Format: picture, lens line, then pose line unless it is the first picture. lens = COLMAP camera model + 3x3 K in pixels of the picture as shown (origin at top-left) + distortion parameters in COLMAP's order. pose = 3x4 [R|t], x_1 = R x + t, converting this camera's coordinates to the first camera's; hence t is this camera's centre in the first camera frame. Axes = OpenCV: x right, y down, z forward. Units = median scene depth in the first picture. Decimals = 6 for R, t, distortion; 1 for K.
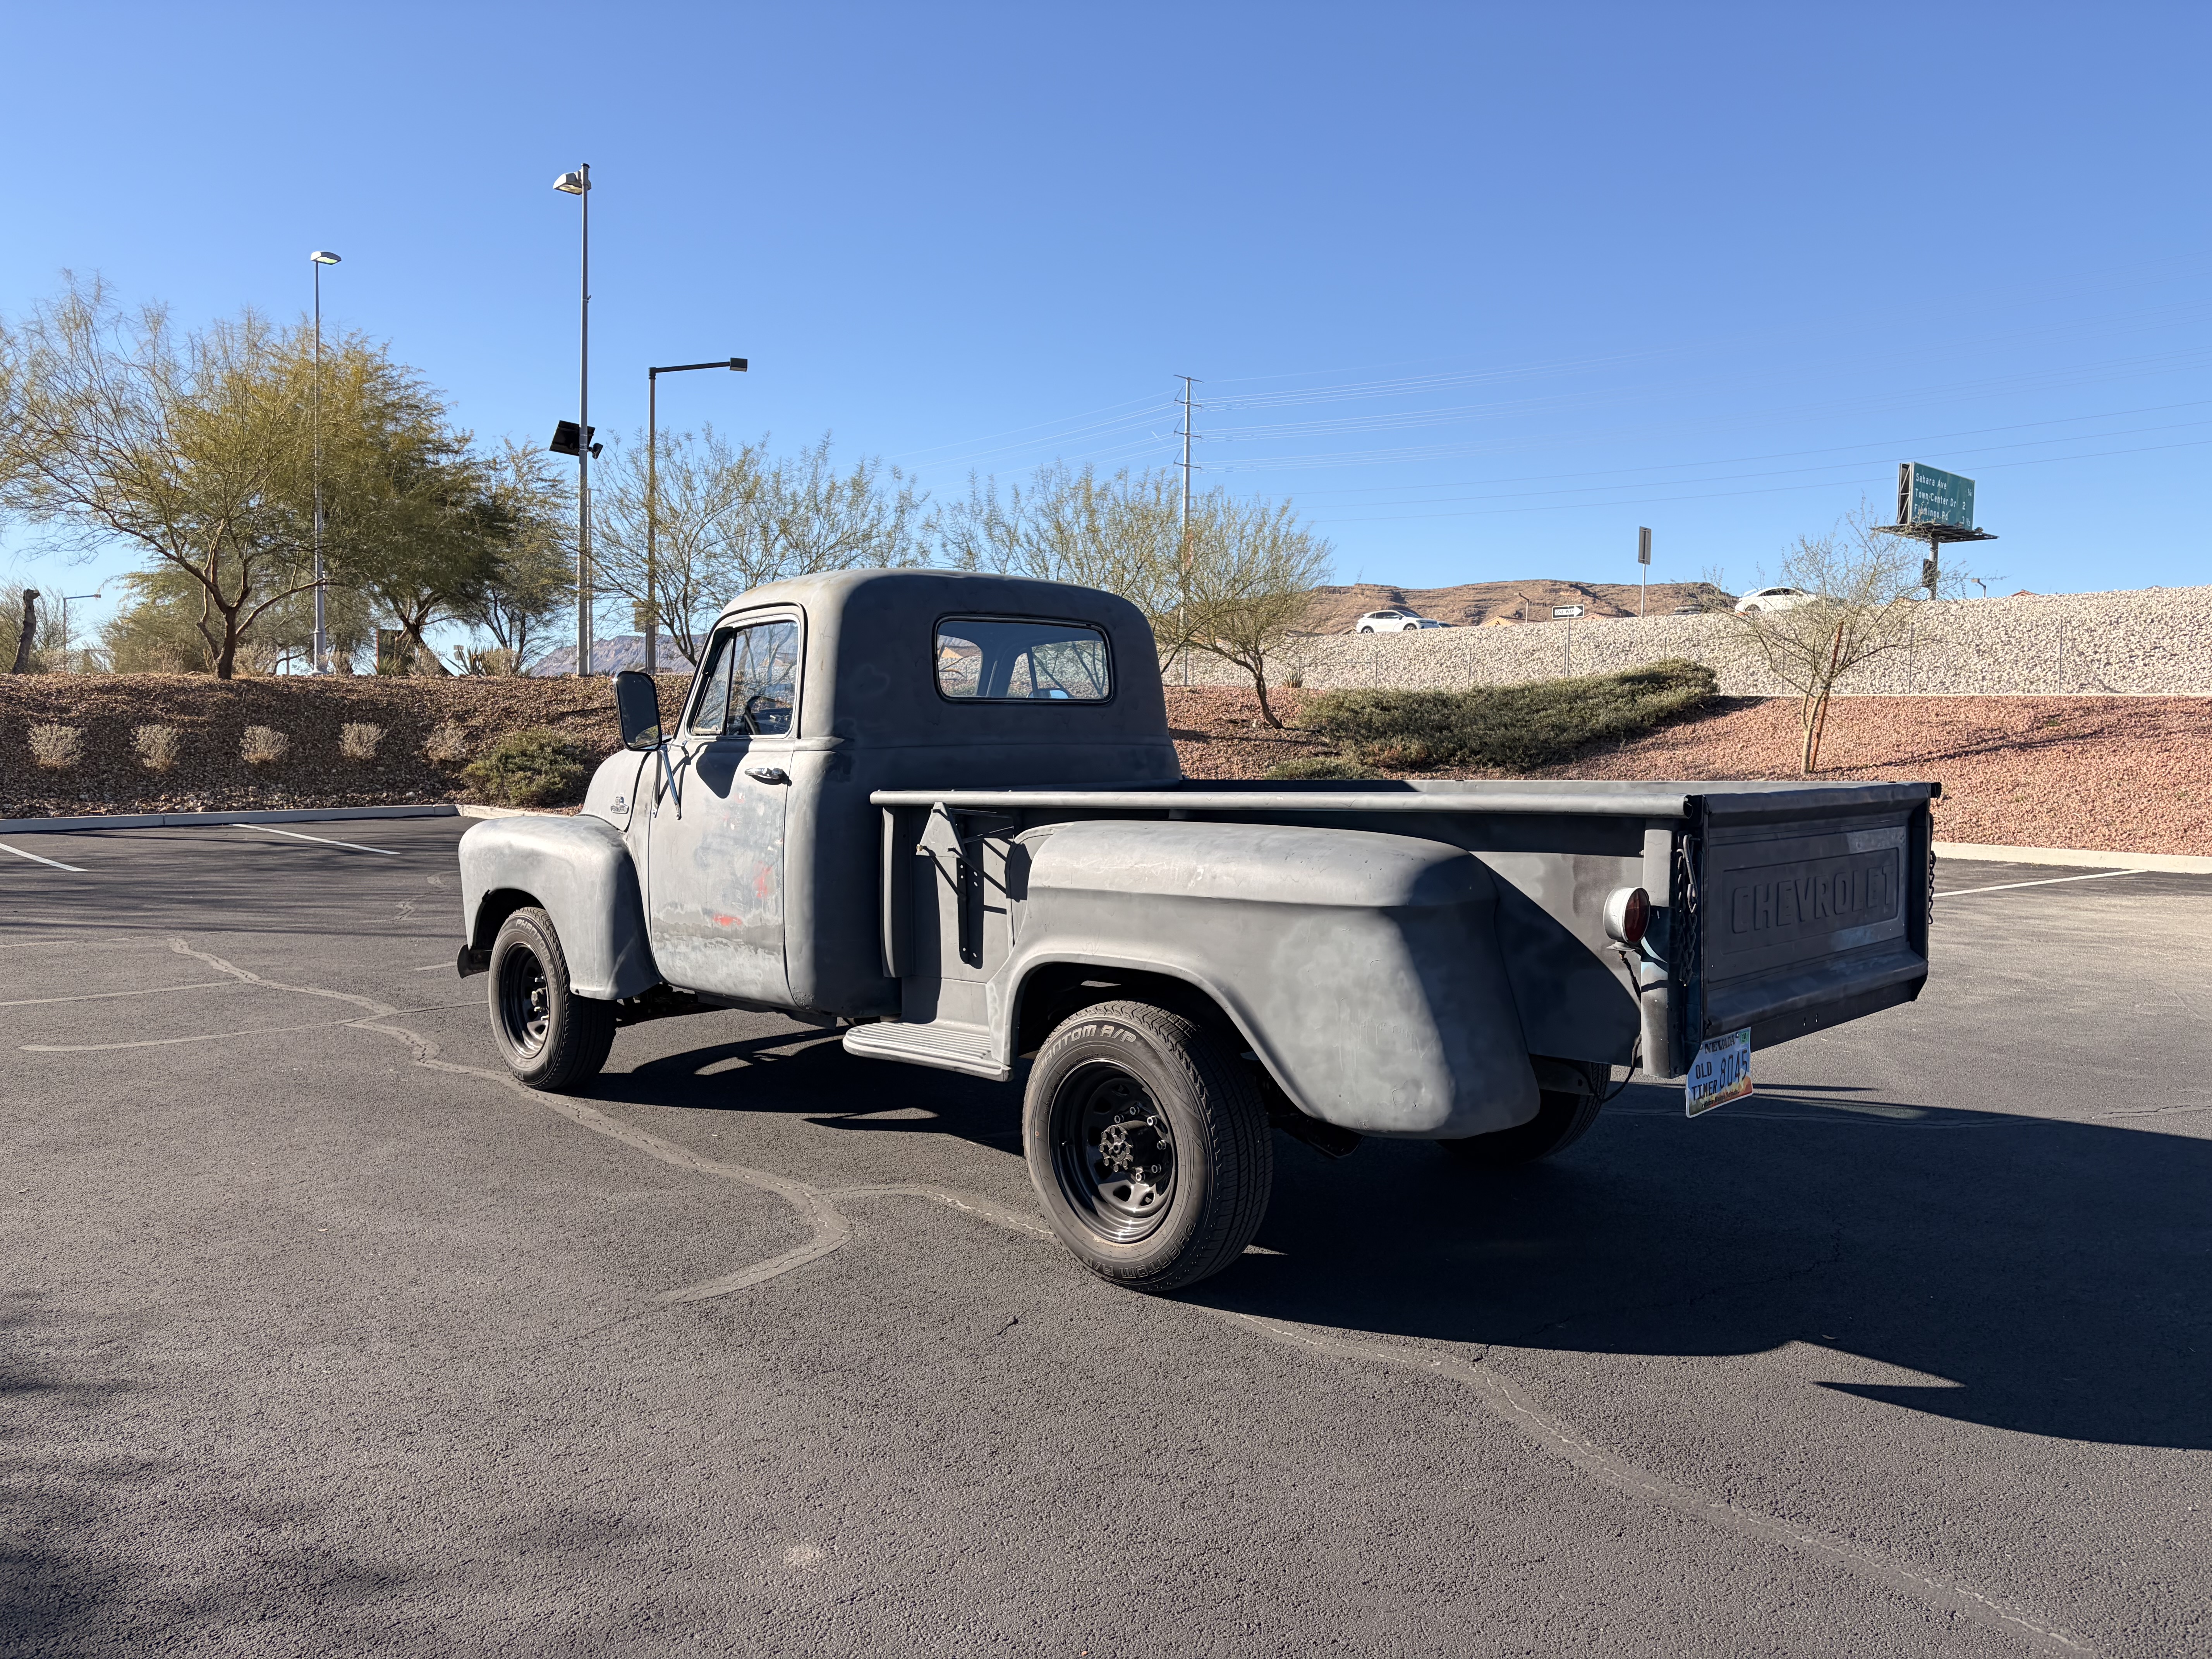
lens RADIAL K [[1661.0, 0, 1105.4], [0, 1661.0, 867.4], [0, 0, 1]] dist [0.067724, -0.086659]
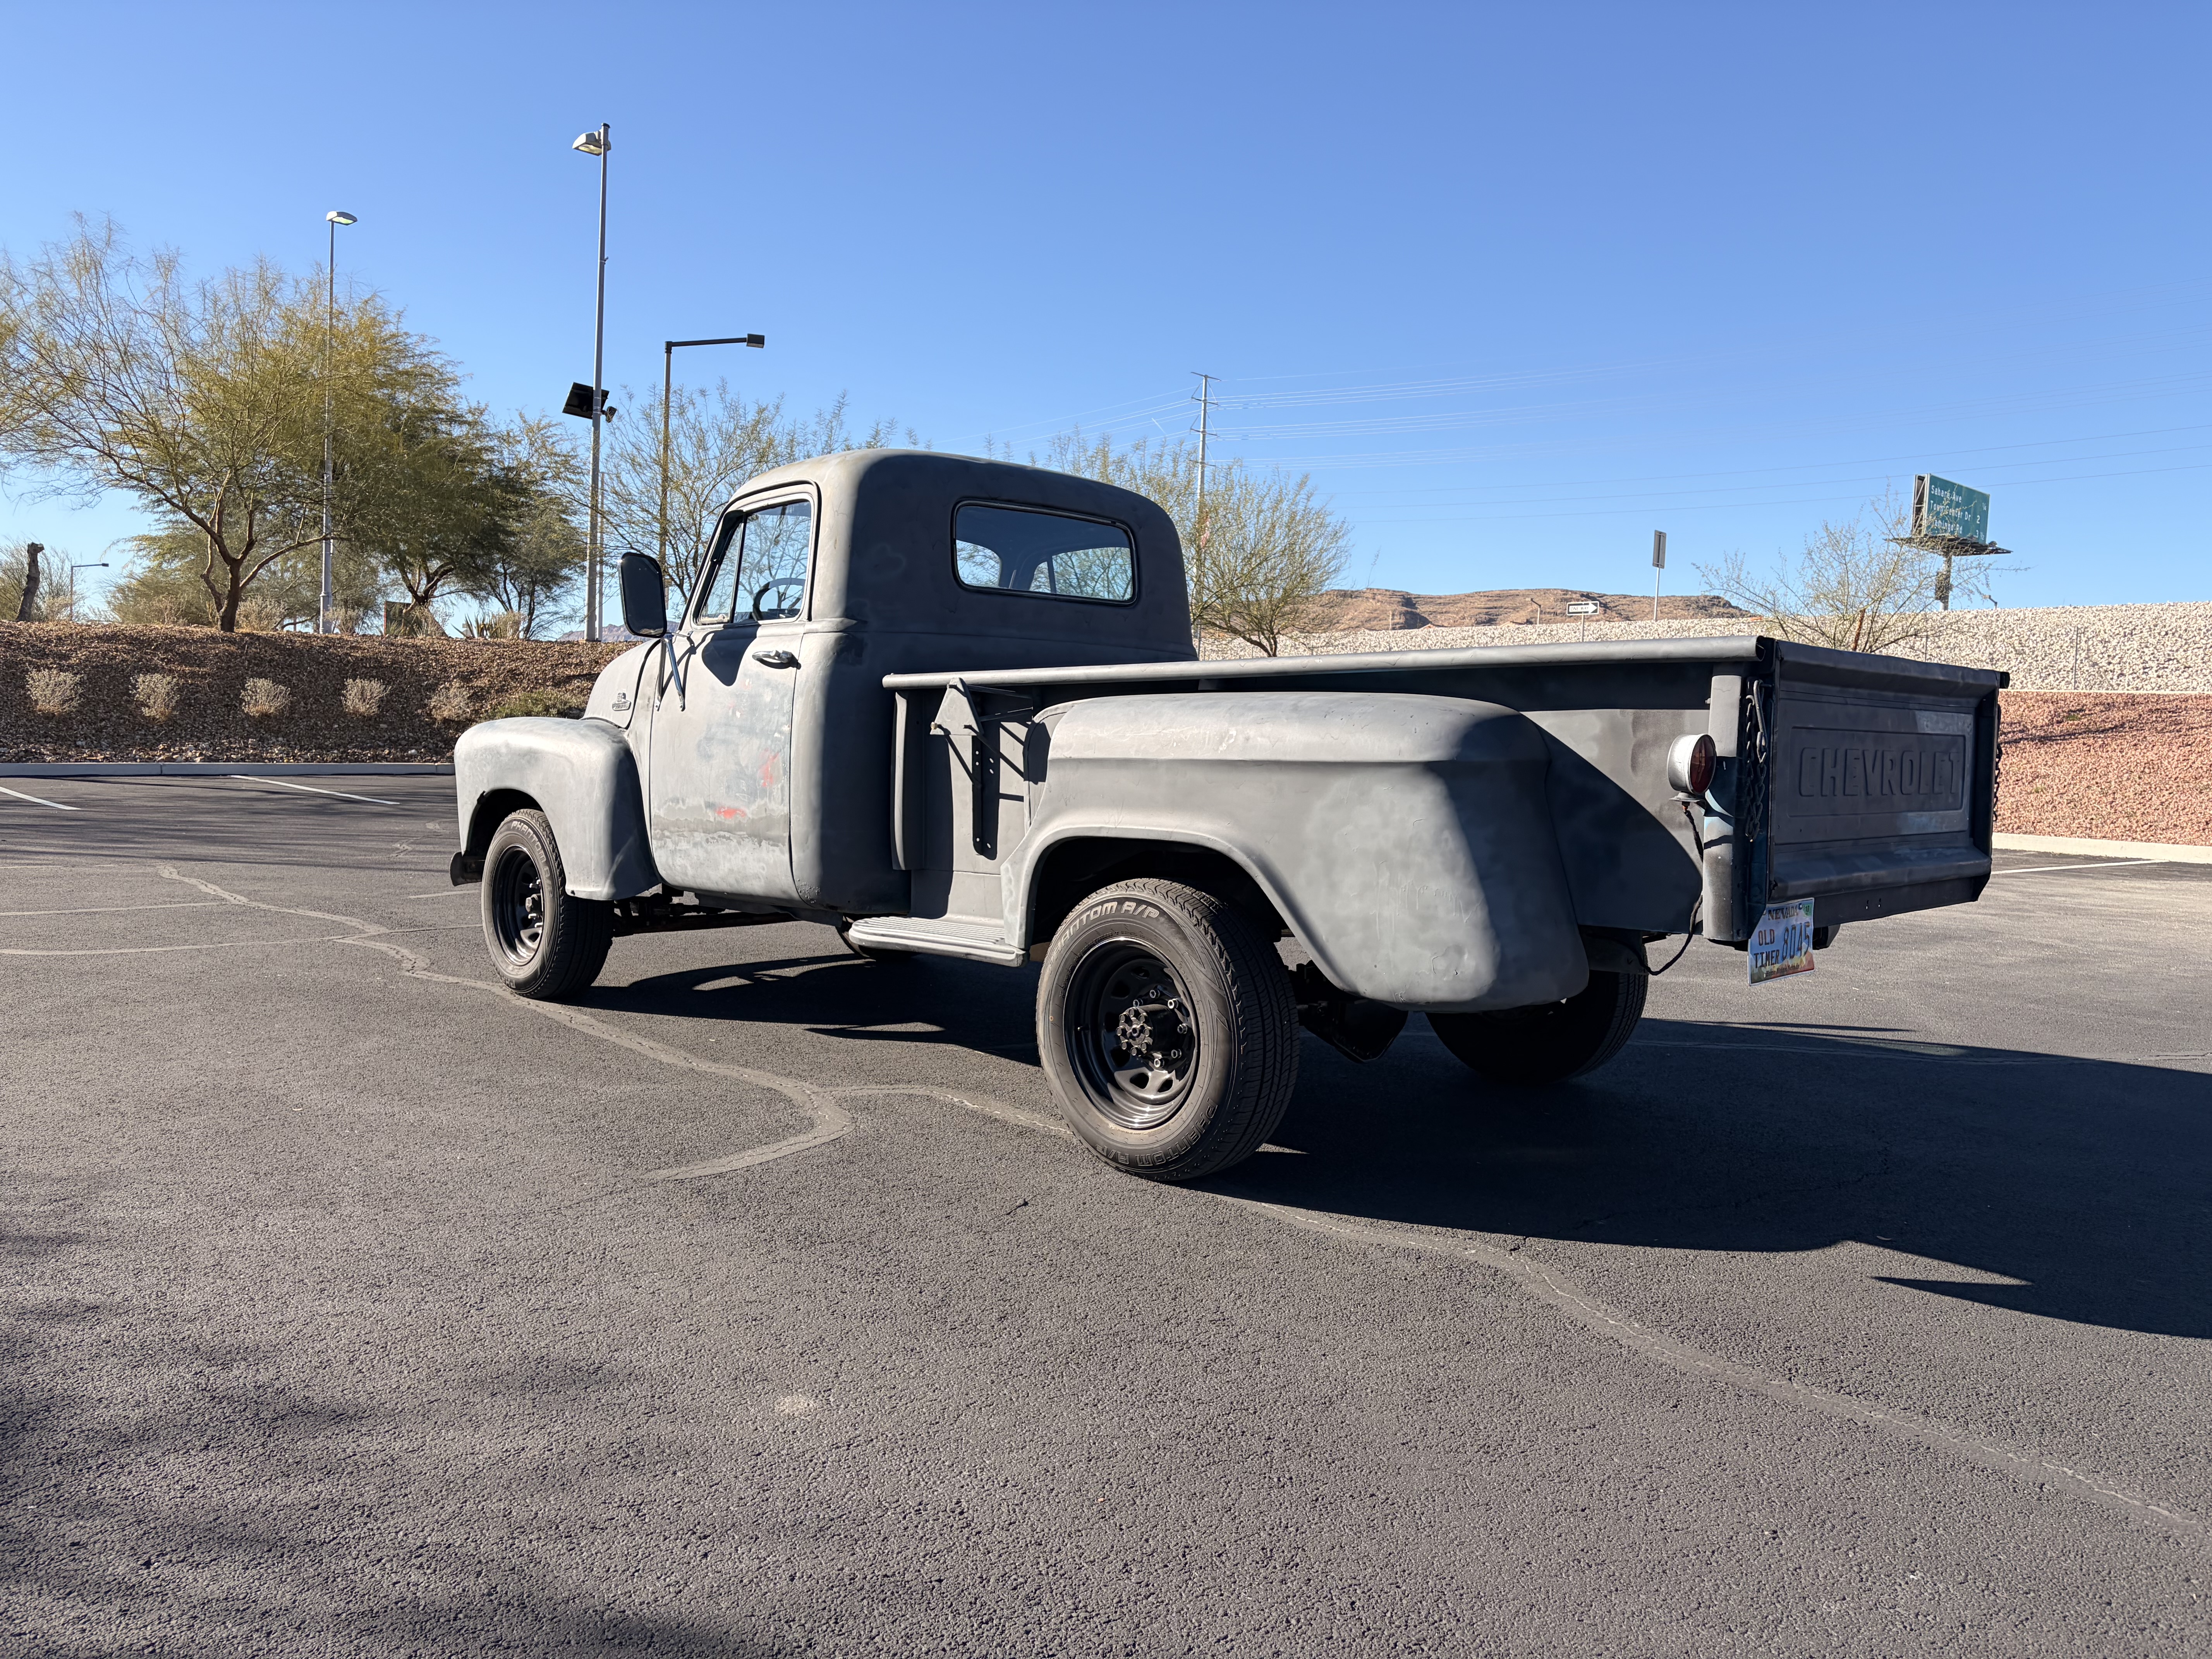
lens RADIAL K [[1661.7, 0, 1117.3], [0, 1661.7, 863.7], [0, 0, 1]] dist [0.068870, -0.088377]
pose [[0.999692, 0.024461, 0.004302, -0.007973], [-0.024456, 0.999700, -0.001276, 0.059754], [-0.004332, 0.001170, 0.999990, 0.040363]]
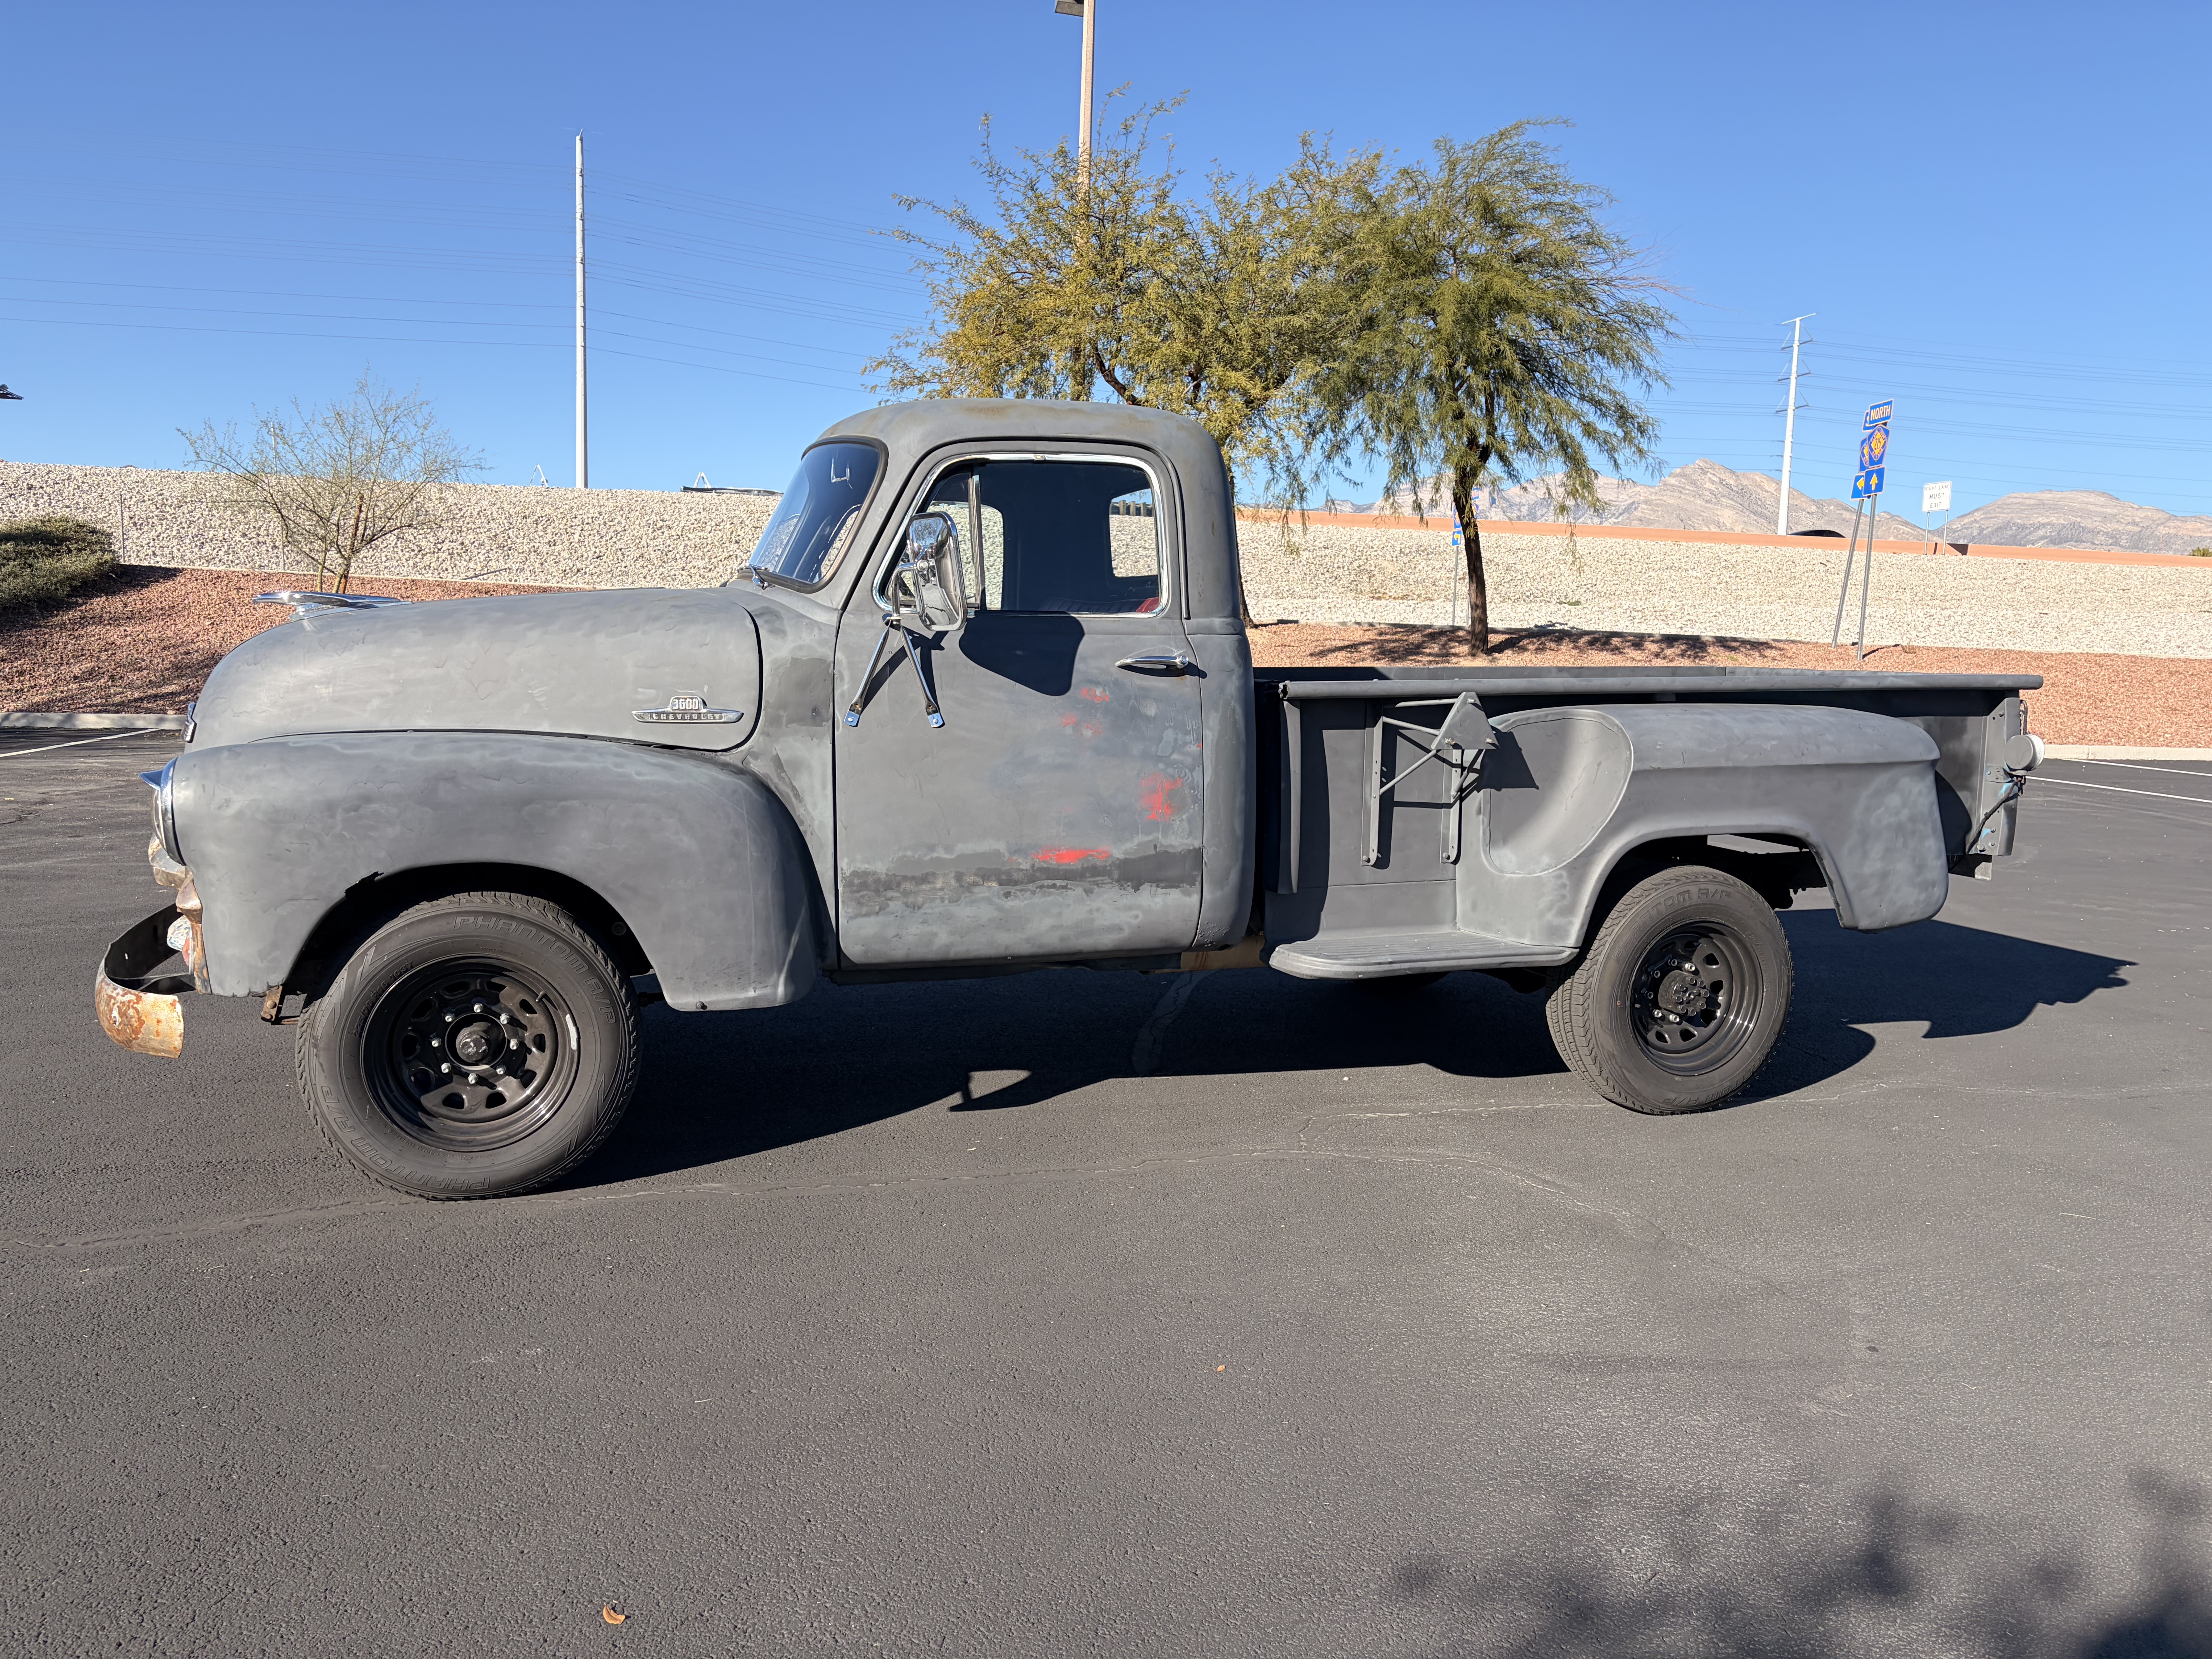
lens RADIAL K [[1661.0, 0, 1105.4], [0, 1661.0, 867.4], [0, 0, 1]] dist [0.067724, -0.086659]
pose [[0.452439, -0.110714, 0.884896, -0.942596], [0.047242, 0.993846, 0.100191, -0.040466], [-0.890543, -0.003526, 0.454885, 0.672780]]
